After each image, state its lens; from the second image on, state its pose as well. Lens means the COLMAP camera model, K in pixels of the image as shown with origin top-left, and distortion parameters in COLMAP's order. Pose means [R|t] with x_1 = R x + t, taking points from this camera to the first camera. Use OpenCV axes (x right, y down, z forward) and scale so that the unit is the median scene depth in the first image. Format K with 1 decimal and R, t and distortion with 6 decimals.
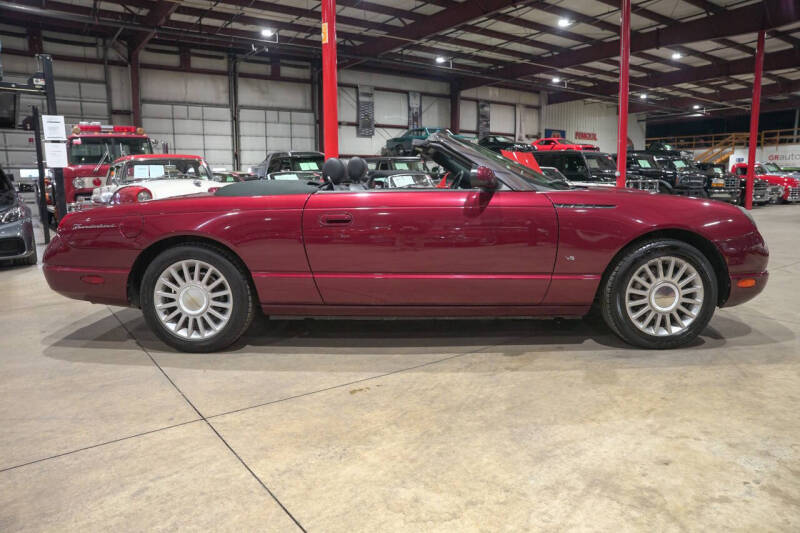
lens RADIAL K [[547.6, 0, 400.0], [0, 547.6, 266.5], [0, 0, 1]] dist [-0.146091, 0.113927]
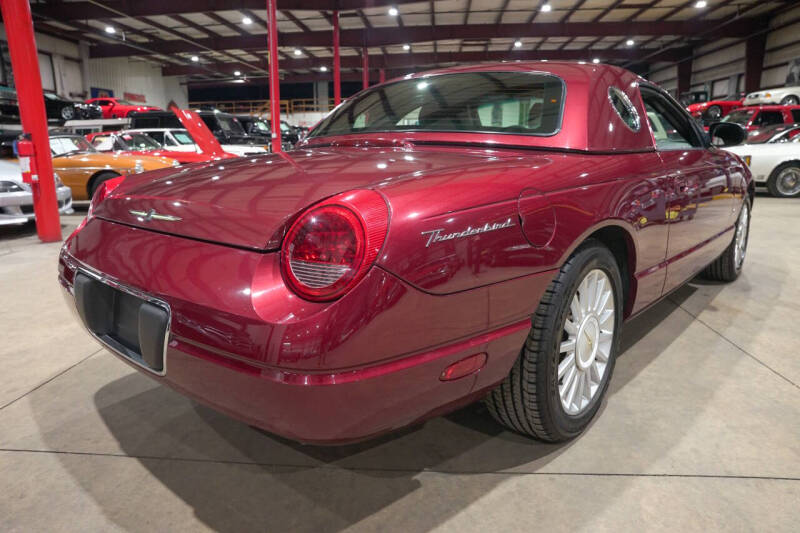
lens RADIAL K [[547.6, 0, 400.0], [0, 547.6, 266.5], [0, 0, 1]] dist [-0.146091, 0.113927]
pose [[0.651393, -0.158614, 0.741976, -0.331514], [0.112261, 0.987290, 0.112500, -0.035540], [-0.750390, 0.010013, 0.660920, 0.284564]]
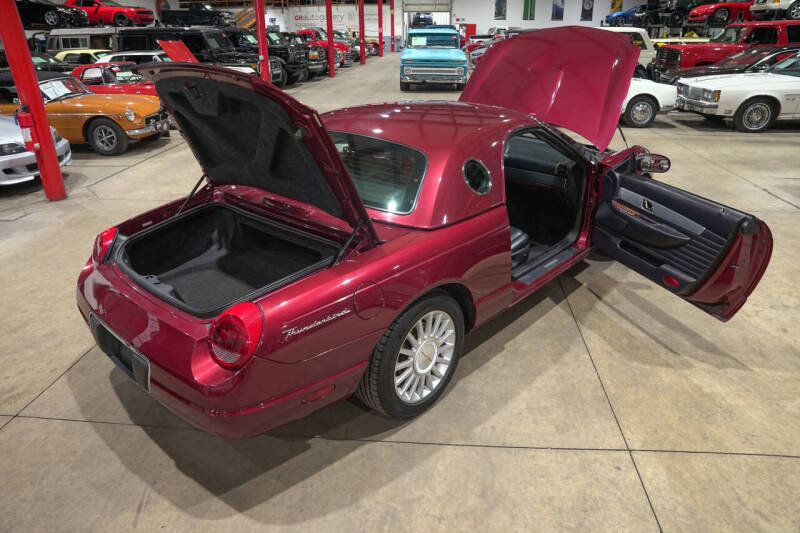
lens RADIAL K [[547.6, 0, 400.0], [0, 547.6, 266.5], [0, 0, 1]] dist [-0.146091, 0.113927]
pose [[0.658011, -0.298122, 0.691480, -0.348541], [0.111330, 0.946714, 0.302221, -0.120797], [-0.744733, -0.121882, 0.656138, 0.179497]]
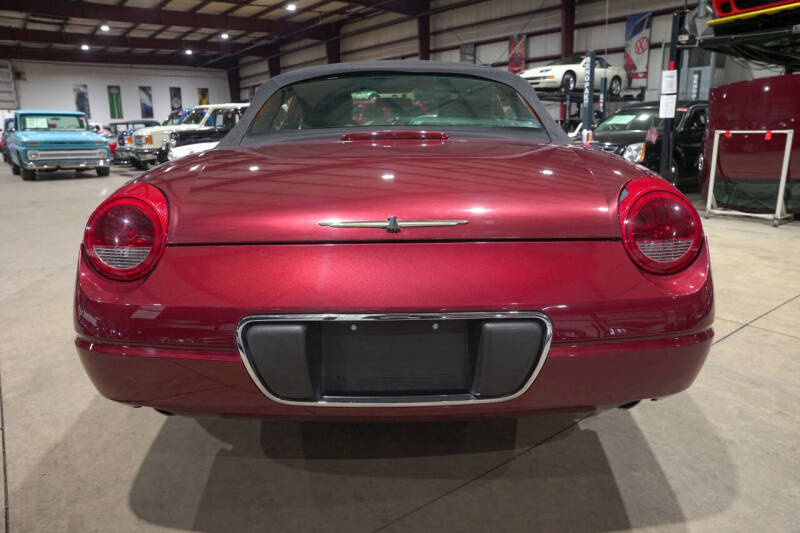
lens RADIAL K [[547.6, 0, 400.0], [0, 547.6, 266.5], [0, 0, 1]] dist [-0.146091, 0.113927]
pose [[-0.019629, -0.226307, 0.973858, -0.392957], [0.156711, 0.961310, 0.226550, -0.063642], [-0.987449, 0.157061, 0.016595, 0.458573]]
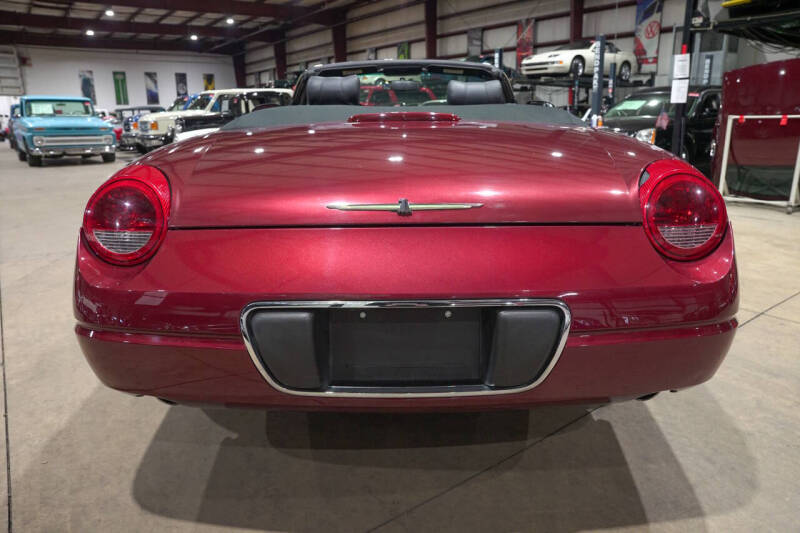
lens RADIAL K [[547.6, 0, 400.0], [0, 547.6, 266.5], [0, 0, 1]] dist [-0.146091, 0.113927]
pose [[-0.008374, -0.249746, 0.968275, -0.387059], [0.156552, 0.956041, 0.247945, -0.061922], [-0.987634, 0.153662, 0.031092, 0.460071]]
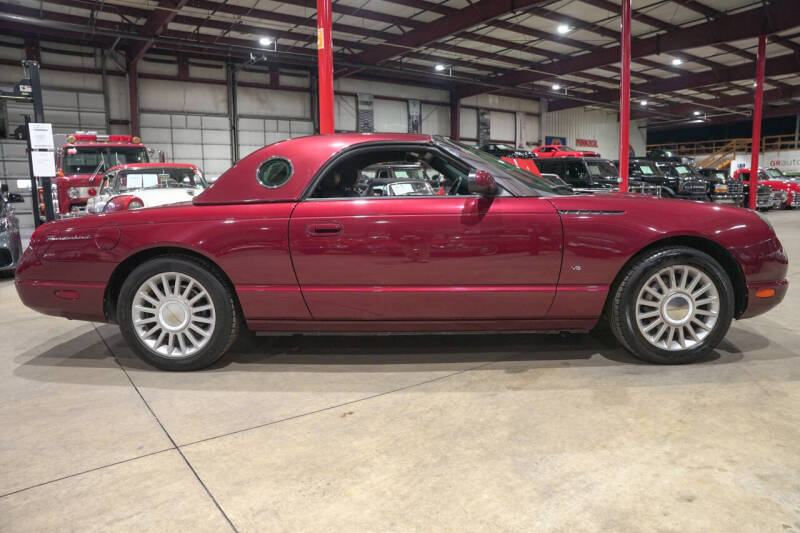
lens RADIAL K [[547.6, 0, 400.0], [0, 547.6, 266.5], [0, 0, 1]] dist [-0.146091, 0.113927]
pose [[0.999974, -0.006617, -0.002741, 0.004970], [0.006573, 0.999854, -0.015752, -0.001879], [0.002845, 0.015734, 0.999872, 0.024048]]
